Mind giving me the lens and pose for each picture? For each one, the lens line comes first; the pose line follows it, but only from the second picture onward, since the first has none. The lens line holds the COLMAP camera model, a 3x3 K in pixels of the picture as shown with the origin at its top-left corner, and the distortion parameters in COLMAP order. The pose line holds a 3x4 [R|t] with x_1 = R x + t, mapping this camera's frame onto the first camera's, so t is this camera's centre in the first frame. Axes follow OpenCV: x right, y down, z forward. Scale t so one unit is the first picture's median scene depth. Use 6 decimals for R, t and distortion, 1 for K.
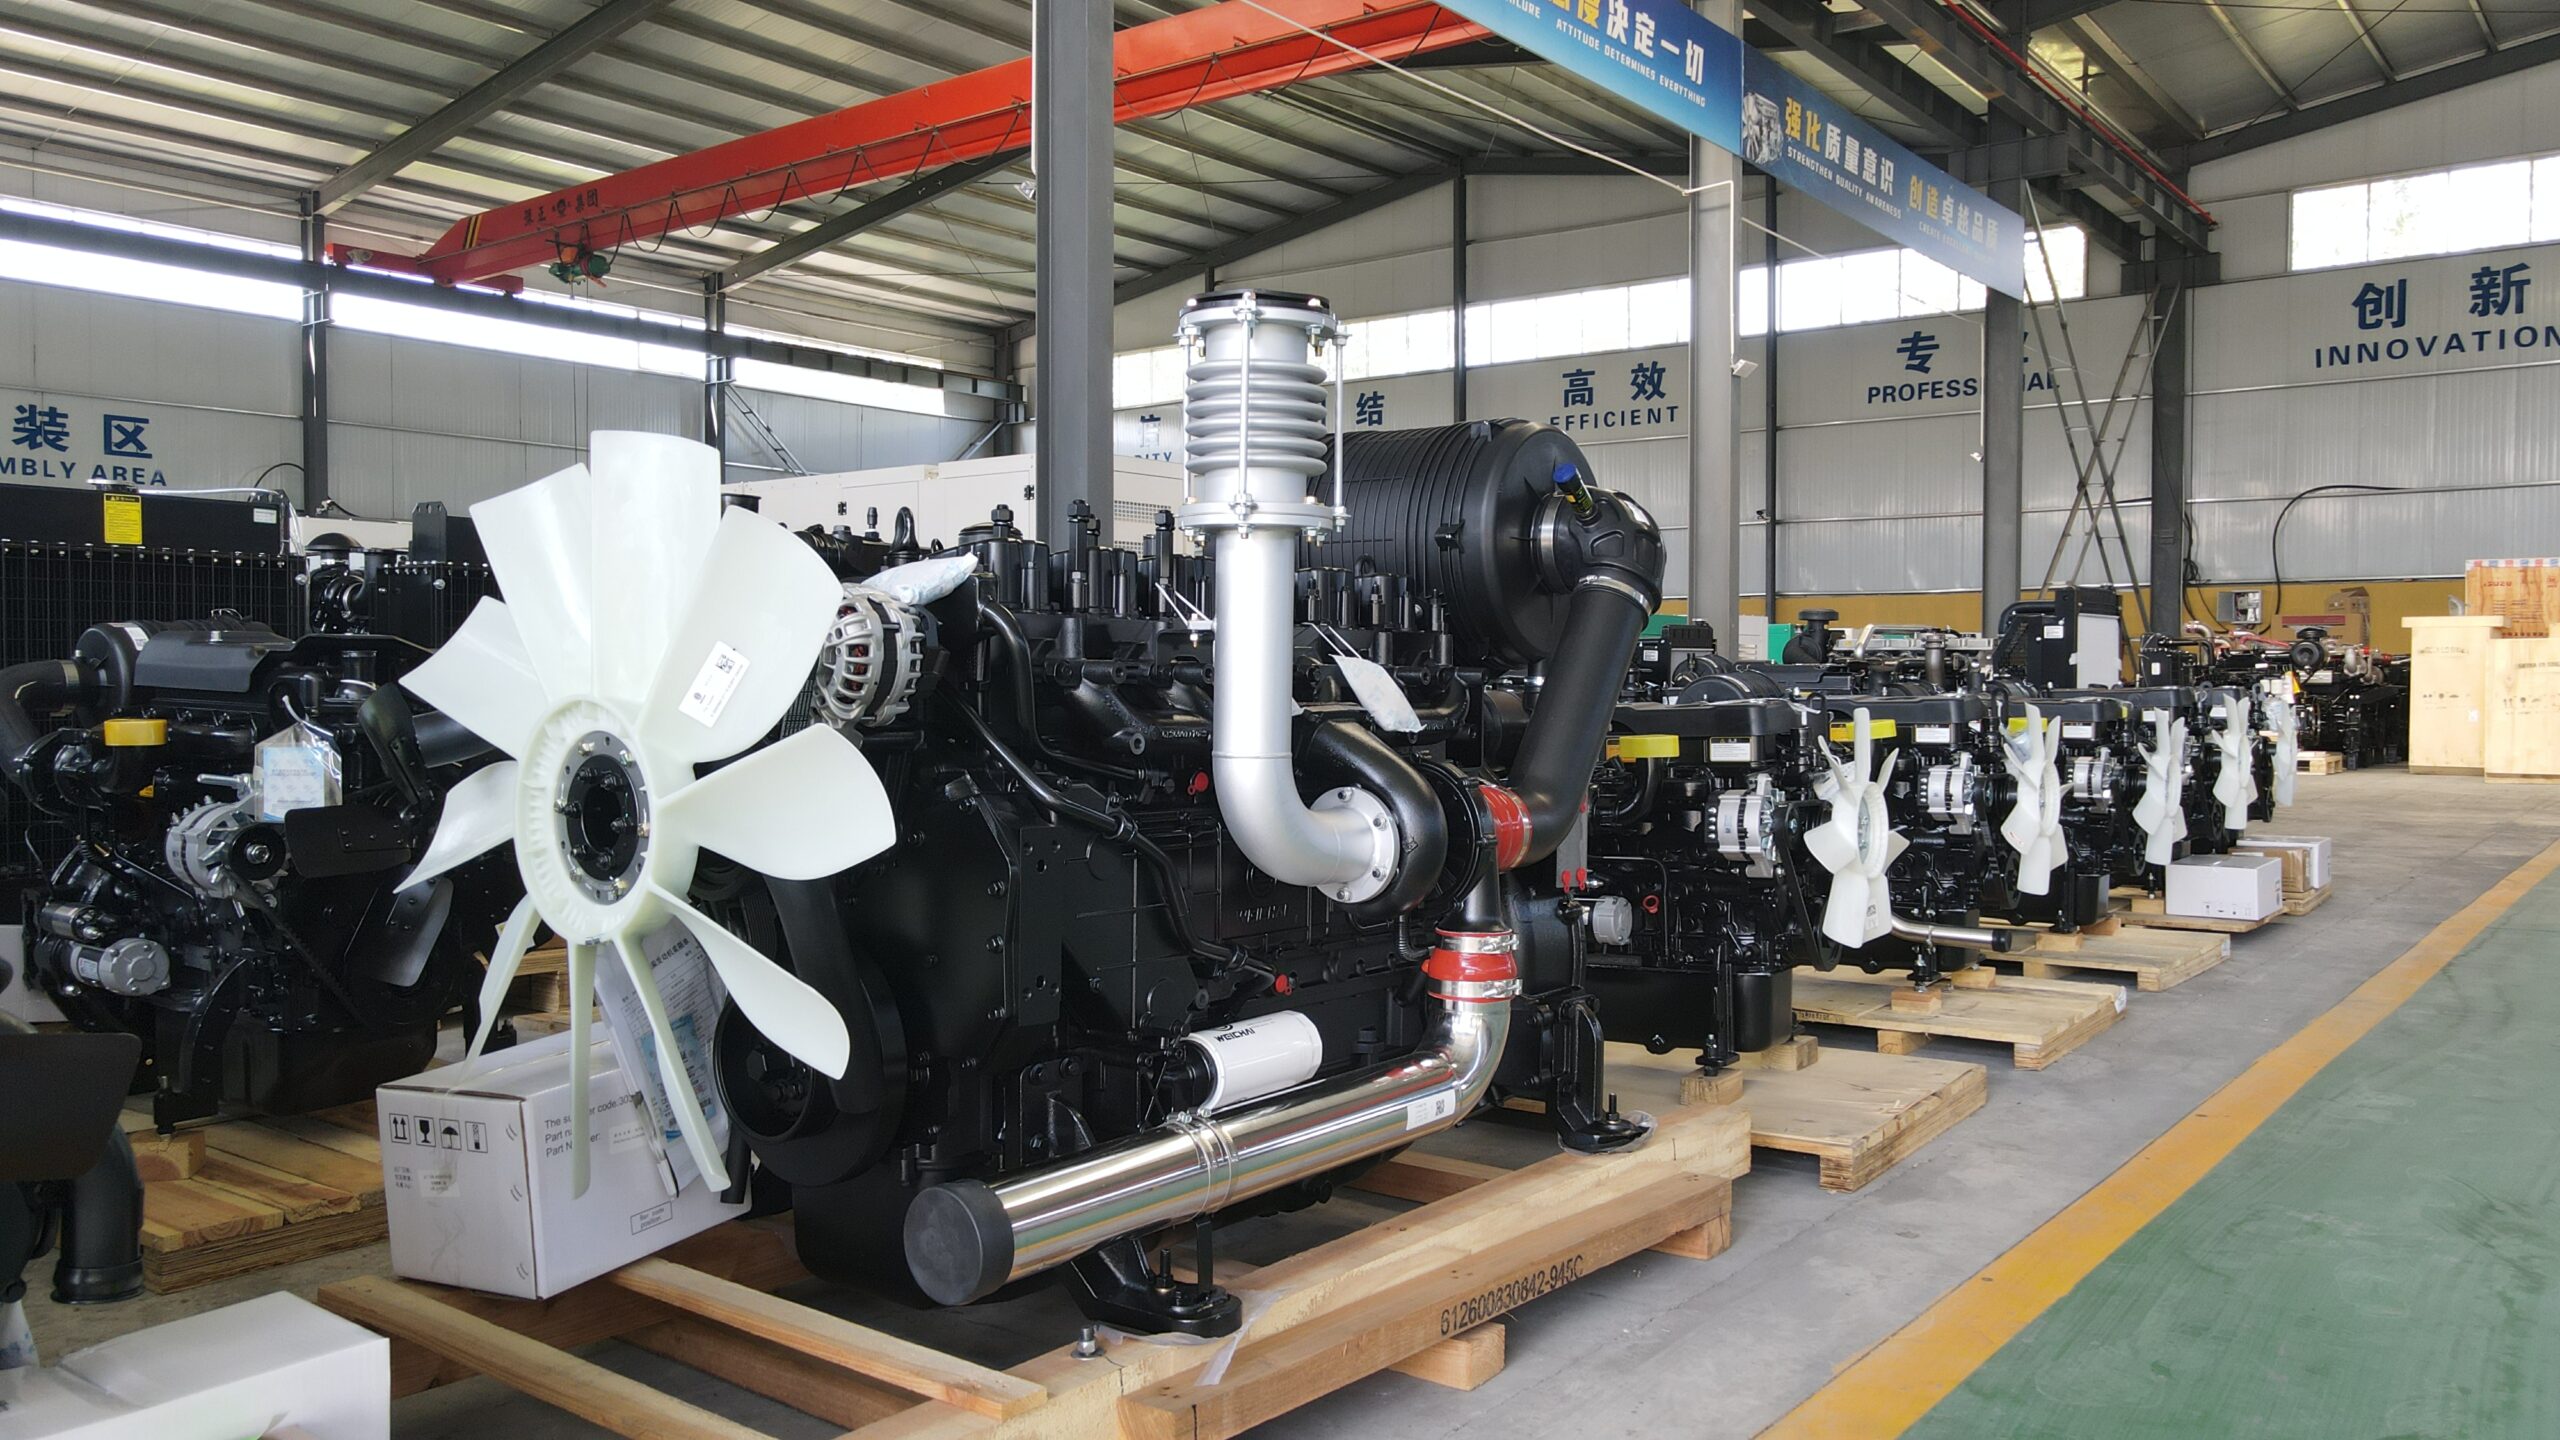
lens RADIAL K [[1897.0, 0, 1295.5], [0, 1897.0, 732.2], [0, 0, 1]] dist [-0.012528, 0.031981]
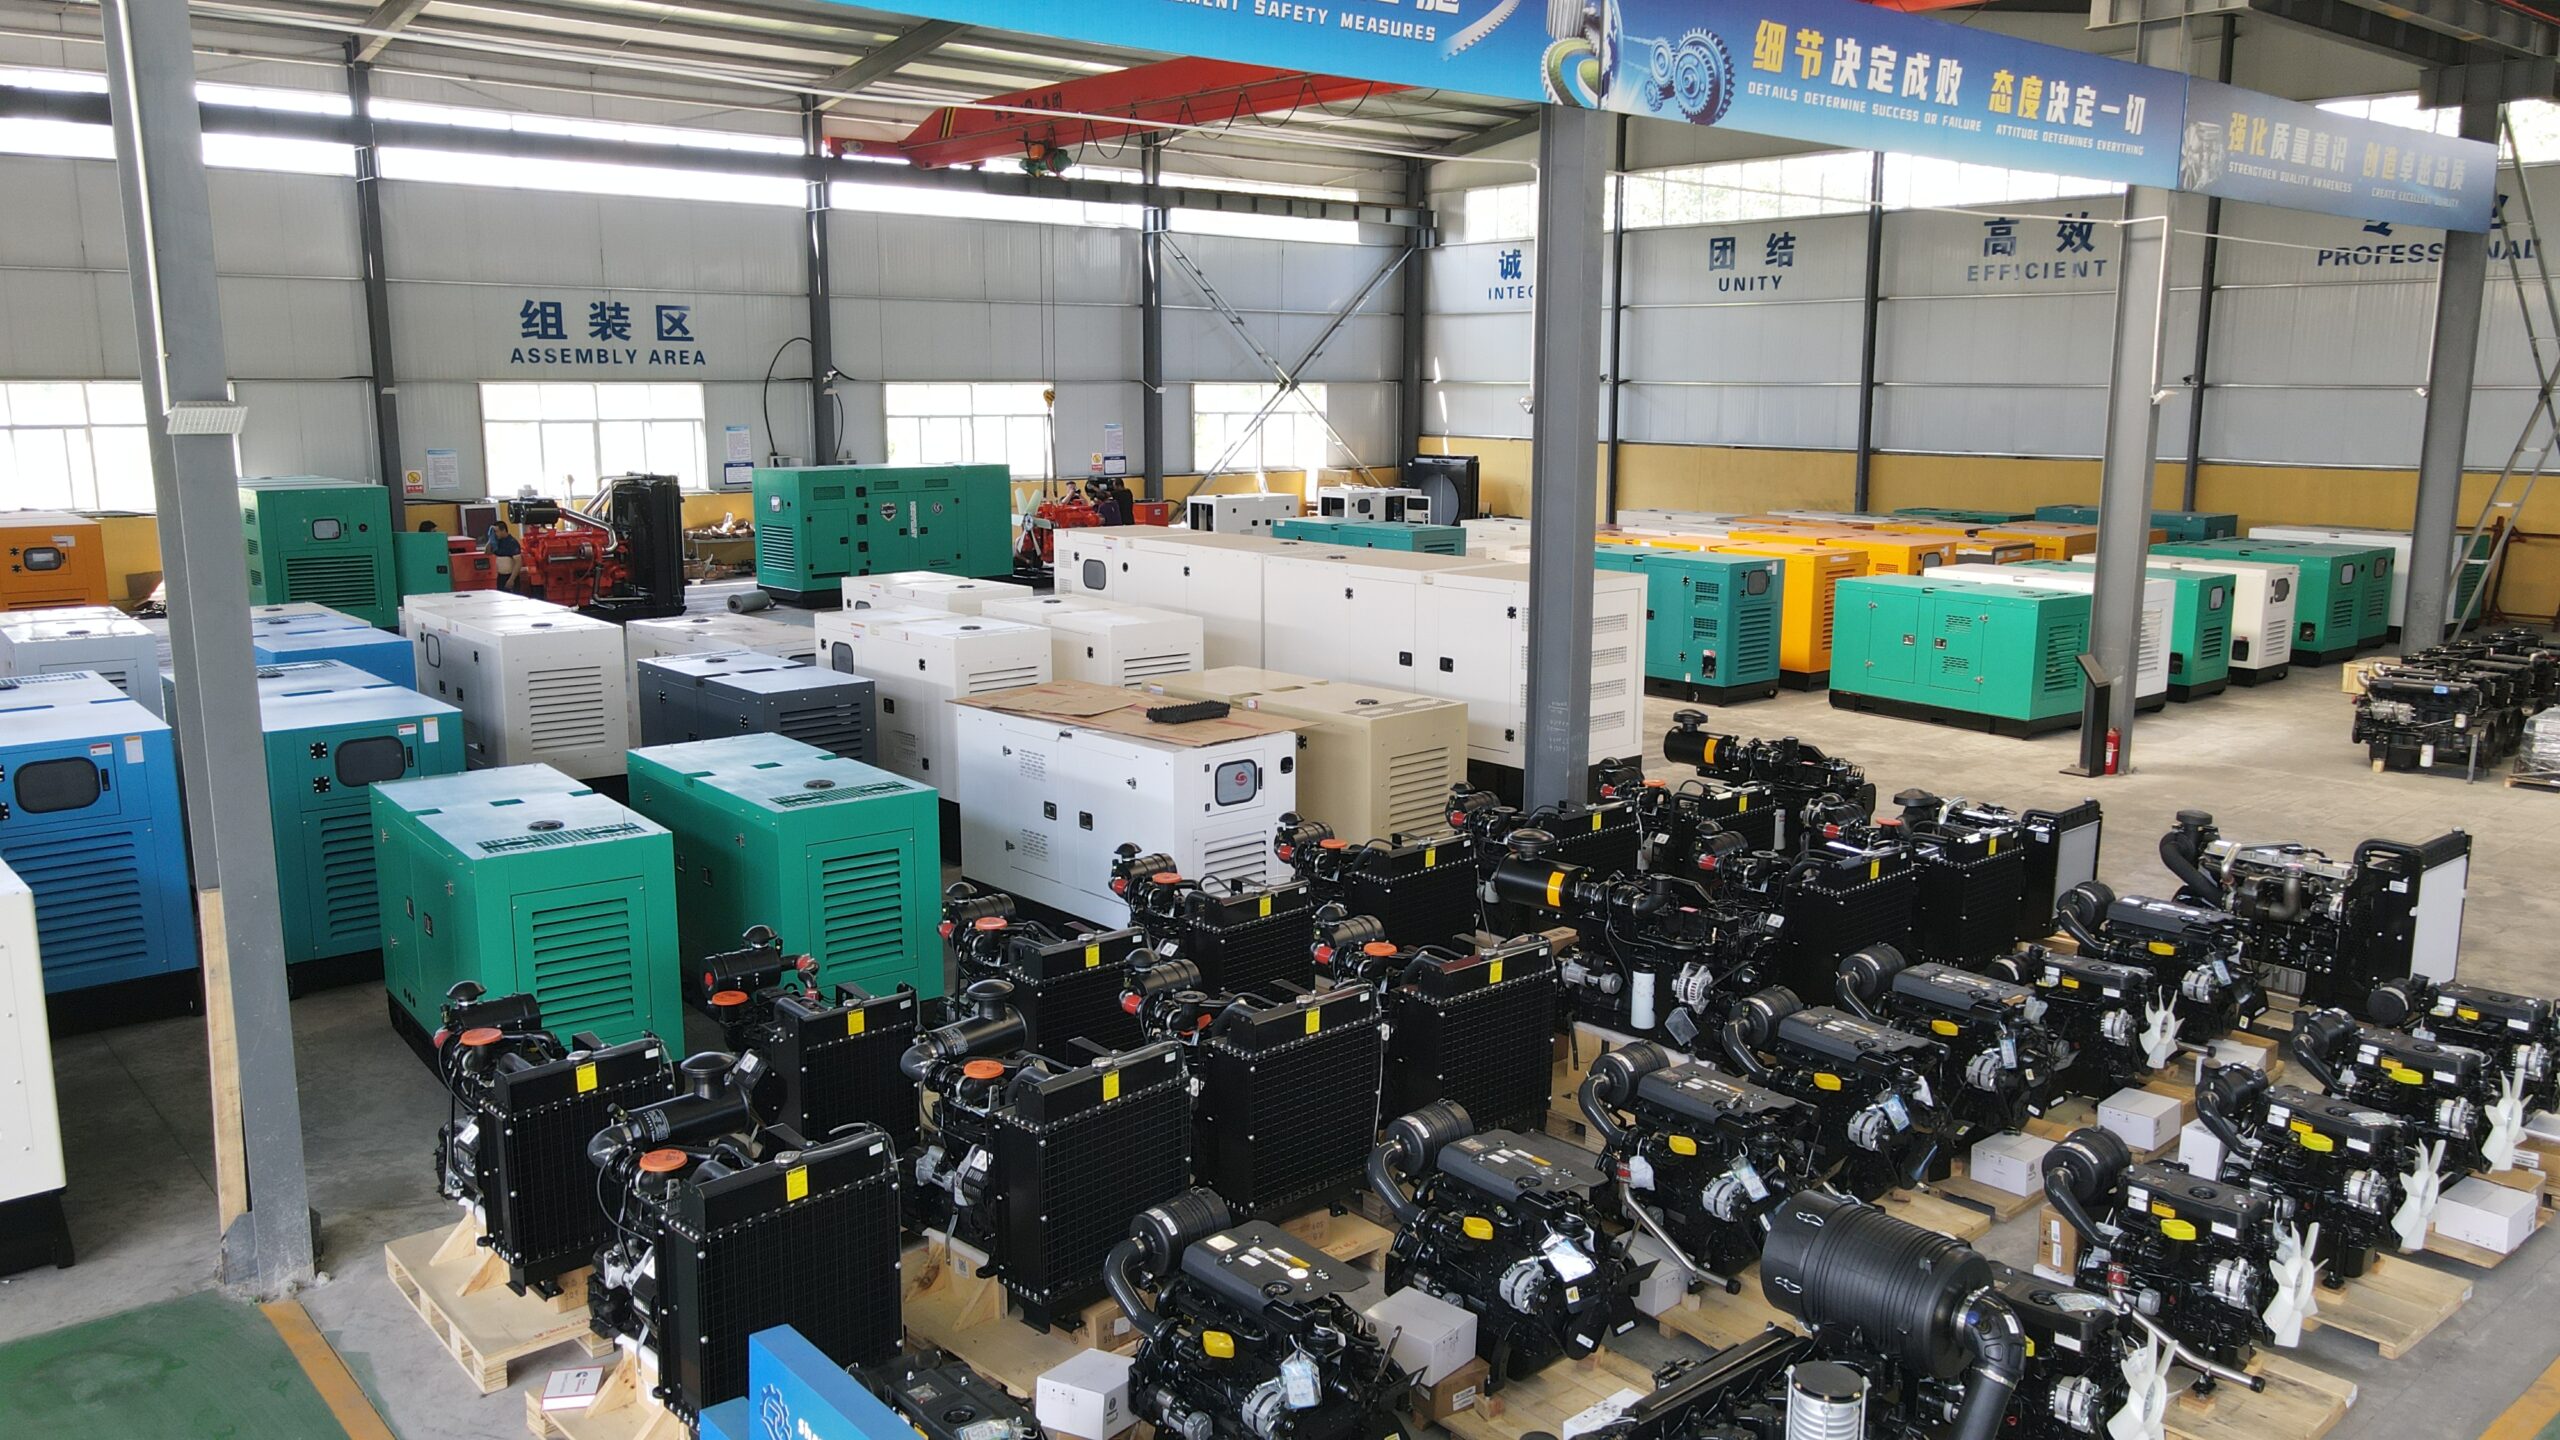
lens RADIAL K [[1897.0, 0, 1280.1], [0, 1897.0, 724.6], [0, 0, 1]] dist [-0.012528, 0.031981]
pose [[0.979591, 0.036031, -0.197747, -0.017163], [-0.005522, 0.988255, 0.152713, -0.094825], [0.200926, -0.148504, 0.968285, -0.082706]]
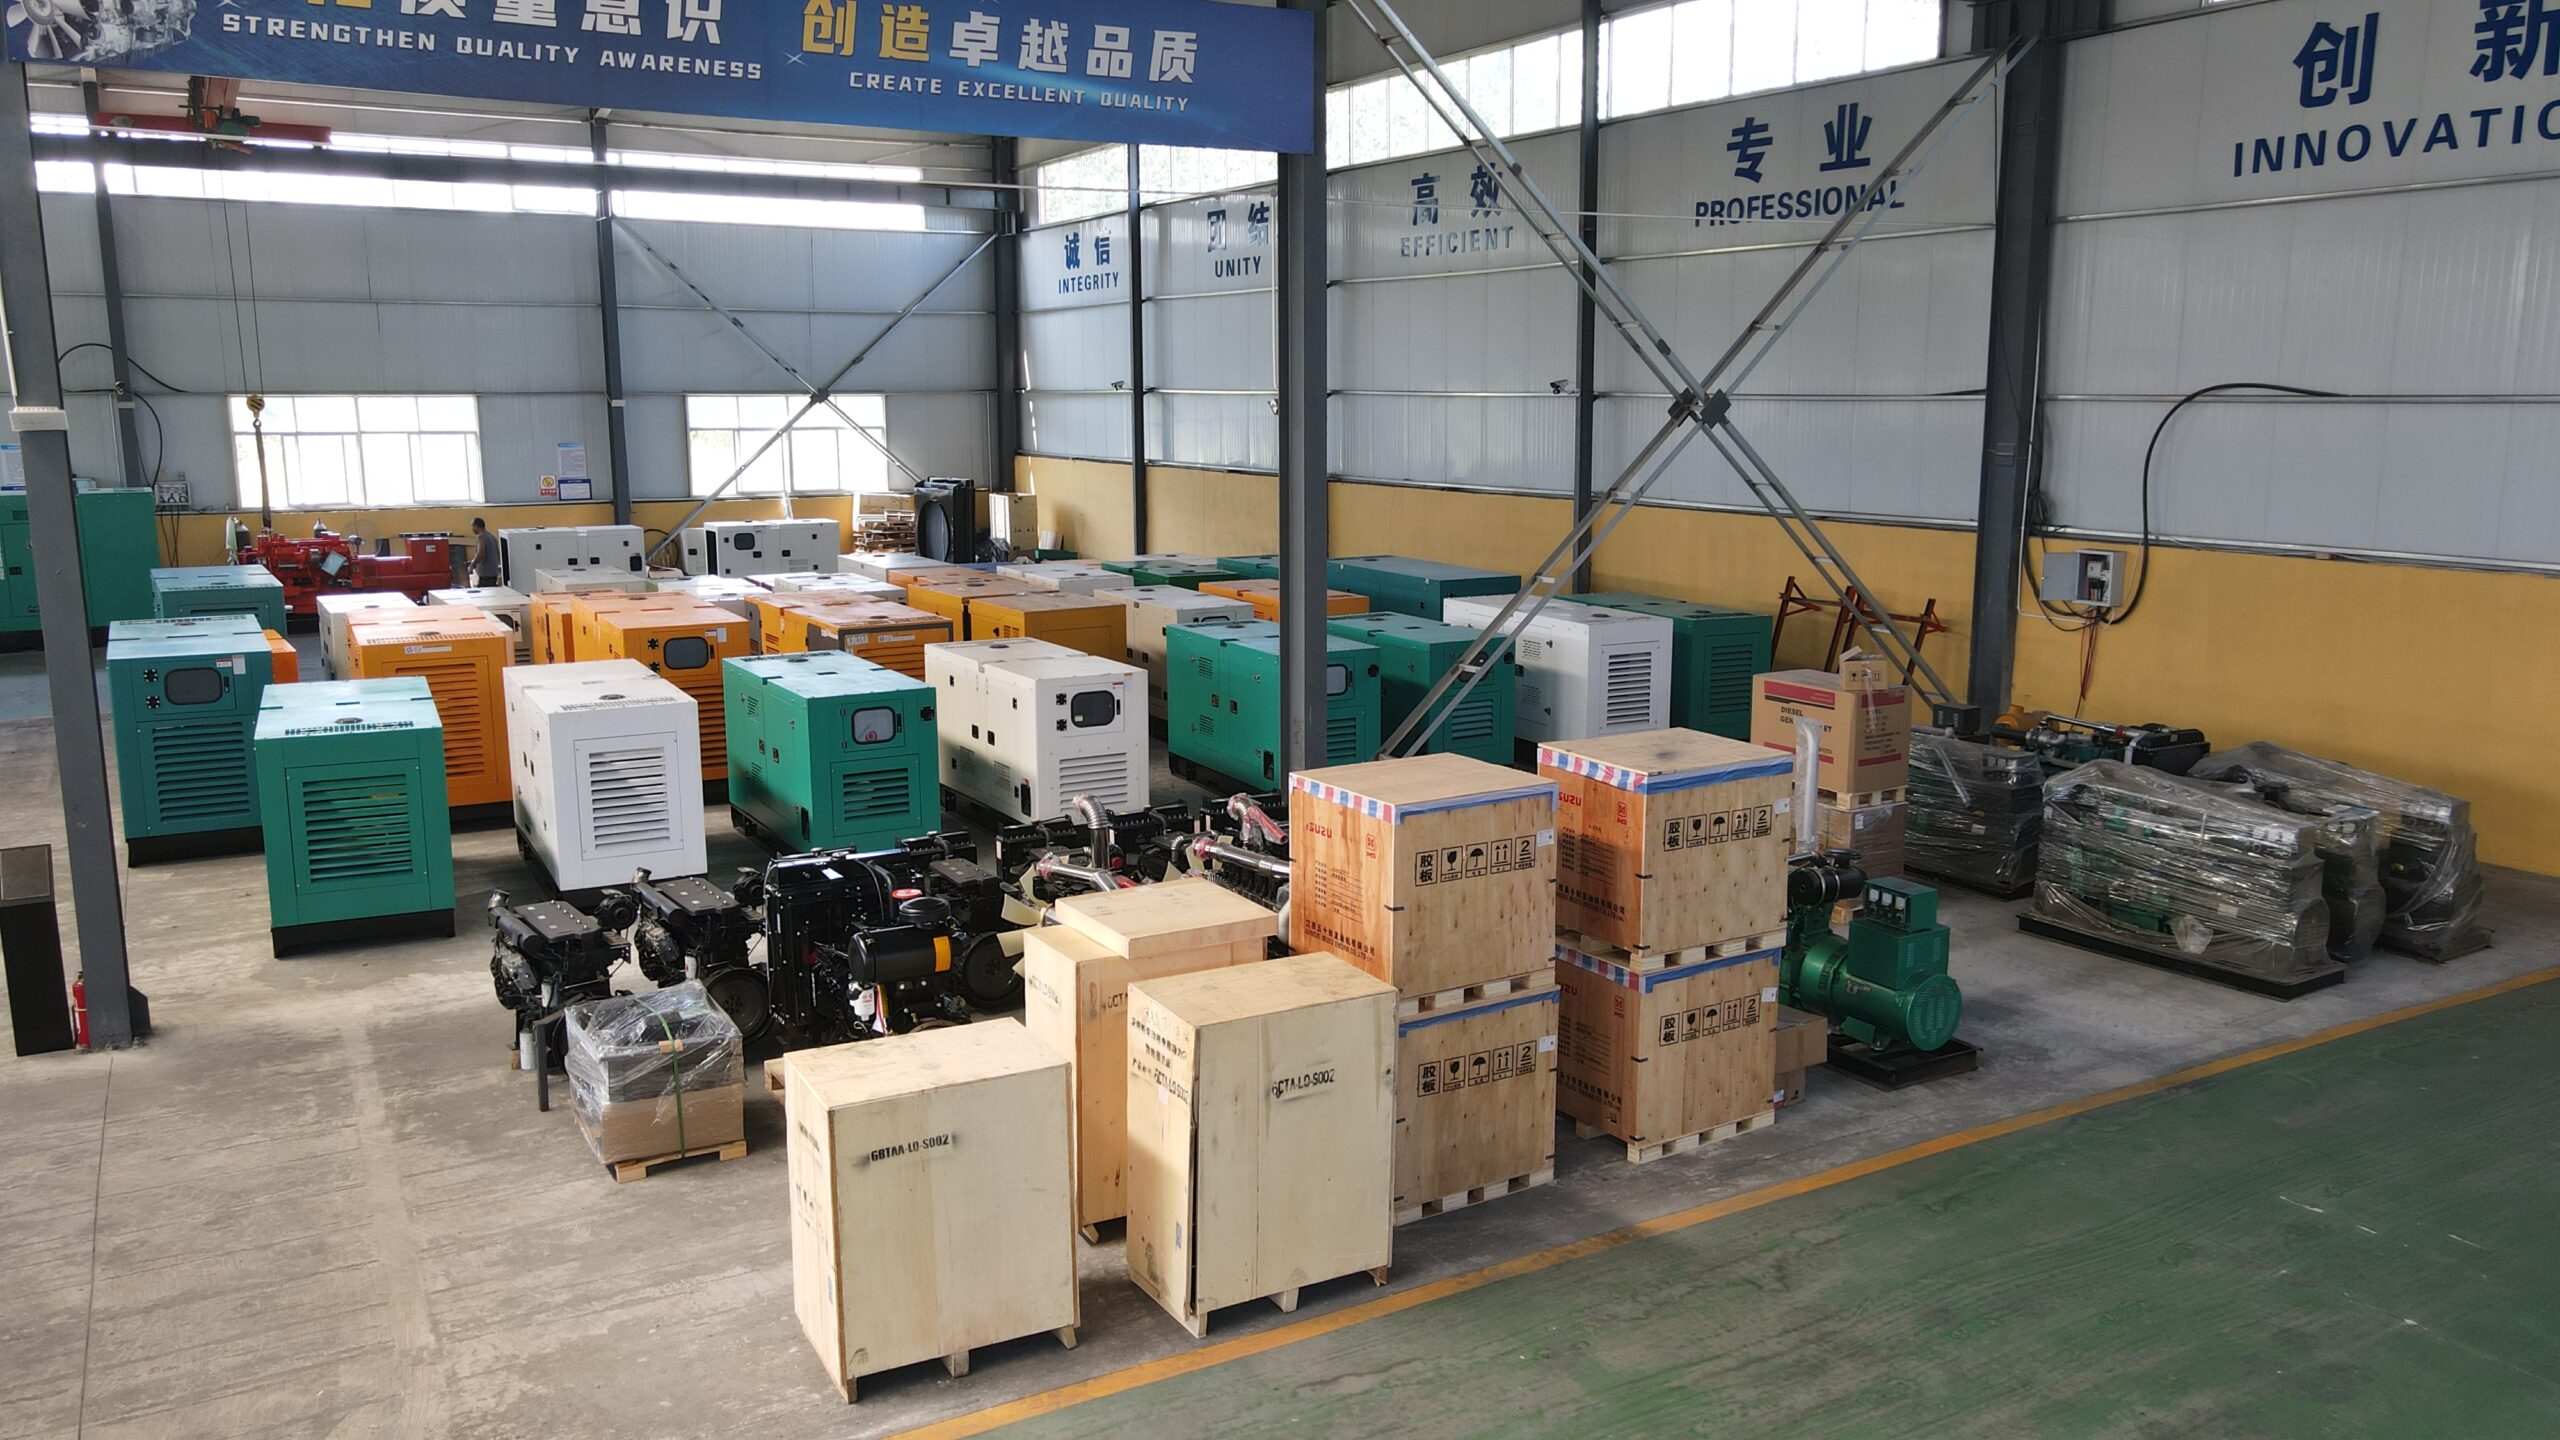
lens RADIAL K [[1897.0, 0, 1285.4], [0, 1897.0, 718.3], [0, 0, 1]] dist [-0.012528, 0.031981]
pose [[0.927714, 0.061397, -0.368208, 0.468153], [-0.007854, 0.989373, 0.145185, -0.104000], [0.373209, -0.131798, 0.918338, 0.315042]]
